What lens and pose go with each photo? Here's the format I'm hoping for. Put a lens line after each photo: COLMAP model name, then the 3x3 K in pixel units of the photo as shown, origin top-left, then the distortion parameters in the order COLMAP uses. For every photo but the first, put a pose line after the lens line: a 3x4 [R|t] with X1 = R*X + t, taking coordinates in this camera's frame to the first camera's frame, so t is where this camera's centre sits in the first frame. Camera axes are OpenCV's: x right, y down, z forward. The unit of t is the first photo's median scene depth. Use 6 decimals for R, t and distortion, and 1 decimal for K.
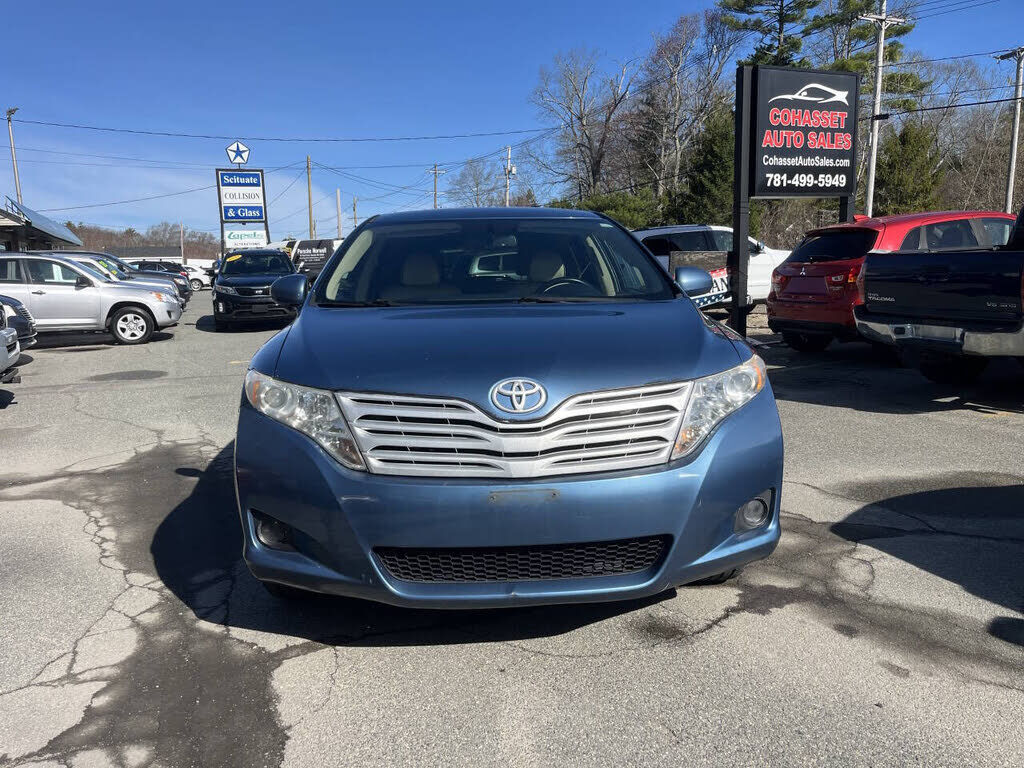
lens RADIAL K [[782.8, 0, 506.7], [0, 782.8, 392.2], [0, 0, 1]] dist [0.022064, -0.003193]
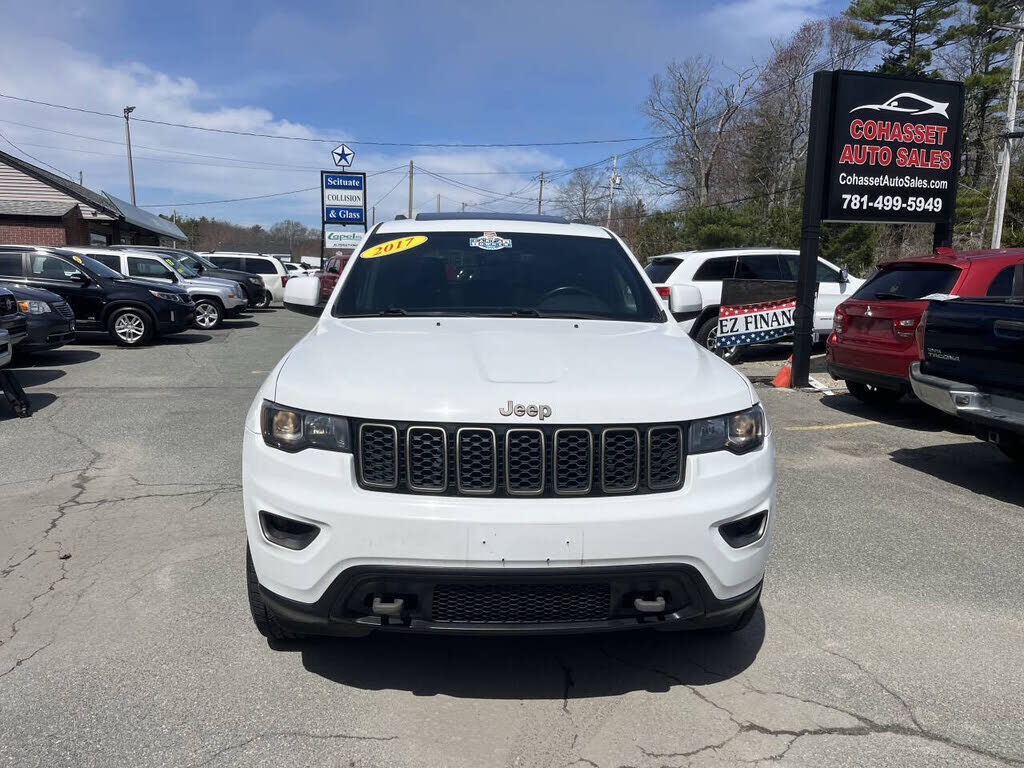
lens RADIAL K [[774.0, 0, 507.6], [0, 774.0, 387.2], [0, 0, 1]] dist [0.078596, -0.106930]
pose [[0.989877, 0.063150, -0.127104, 0.083140], [-0.064871, 0.997849, -0.009442, -0.031254], [0.126235, 0.017592, 0.991844, 0.092480]]
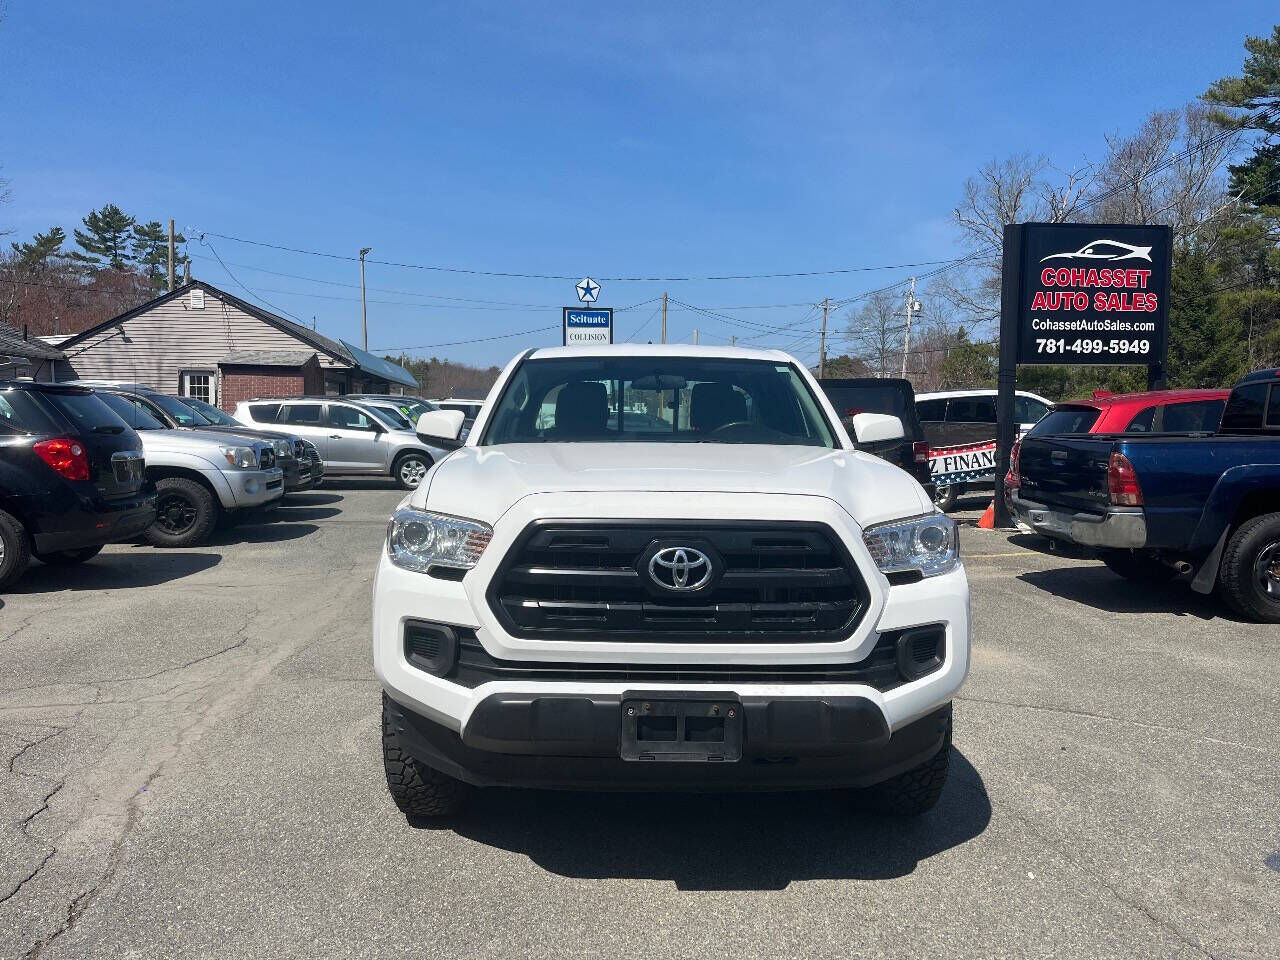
lens RADIAL K [[970.9, 0, 642.3], [0, 970.9, 483.5], [0, 0, 1]] dist [0.073579, -0.105652]
pose [[0.957397, 0.055179, -0.283455, 0.216082], [-0.080563, 0.993639, -0.078681, 0.008449], [0.277310, 0.098165, 0.955752, -0.165196]]
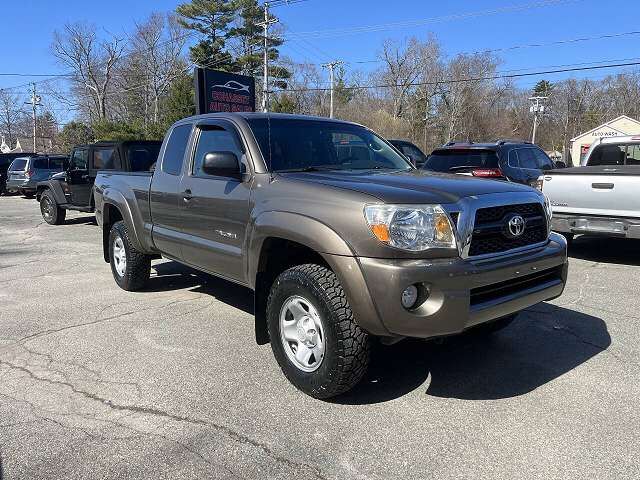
lens RADIAL K [[483.8, 0, 317.2], [0, 483.8, 242.0], [0, 0, 1]] dist [0.078596, -0.106930]
pose [[0.867185, -0.055565, 0.494876, -0.055735], [0.060492, 0.998150, 0.006072, 0.020386], [-0.494298, 0.024670, 0.868942, -0.161912]]
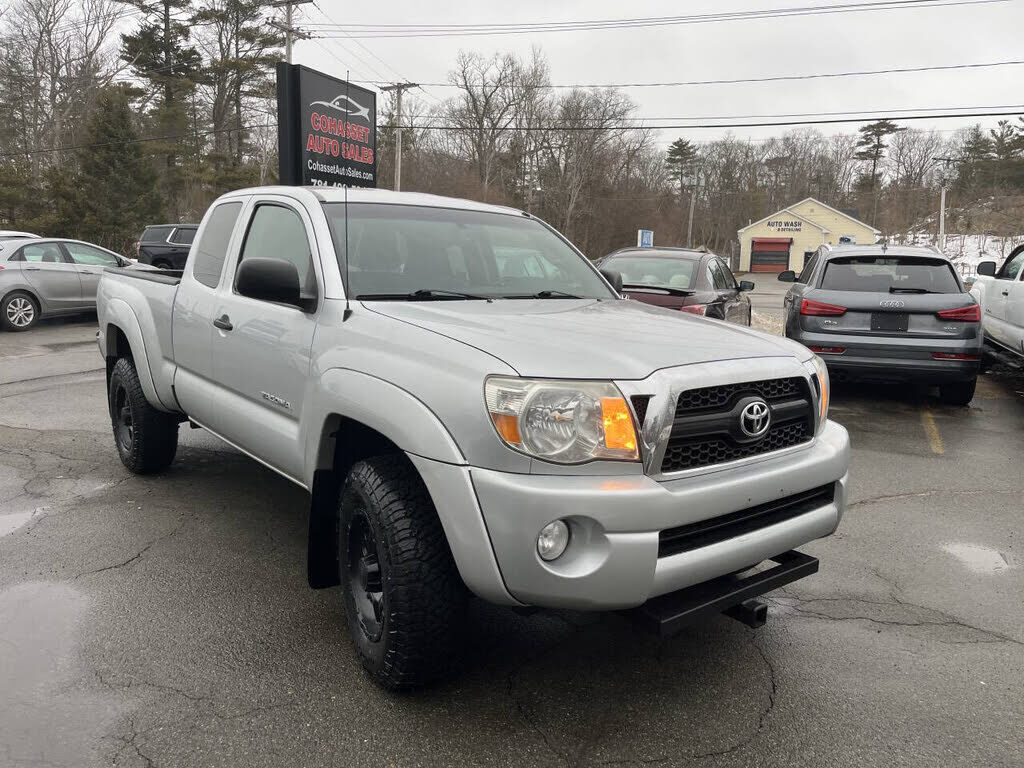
lens RADIAL K [[776.7, 0, 513.9], [0, 776.7, 386.8], [0, 0, 1]] dist [0.073579, -0.105652]
pose [[0.727903, -0.064870, 0.682605, -0.162970], [0.061798, 0.997670, 0.028913, -0.029258], [-0.682890, 0.021137, 0.730216, 0.111557]]
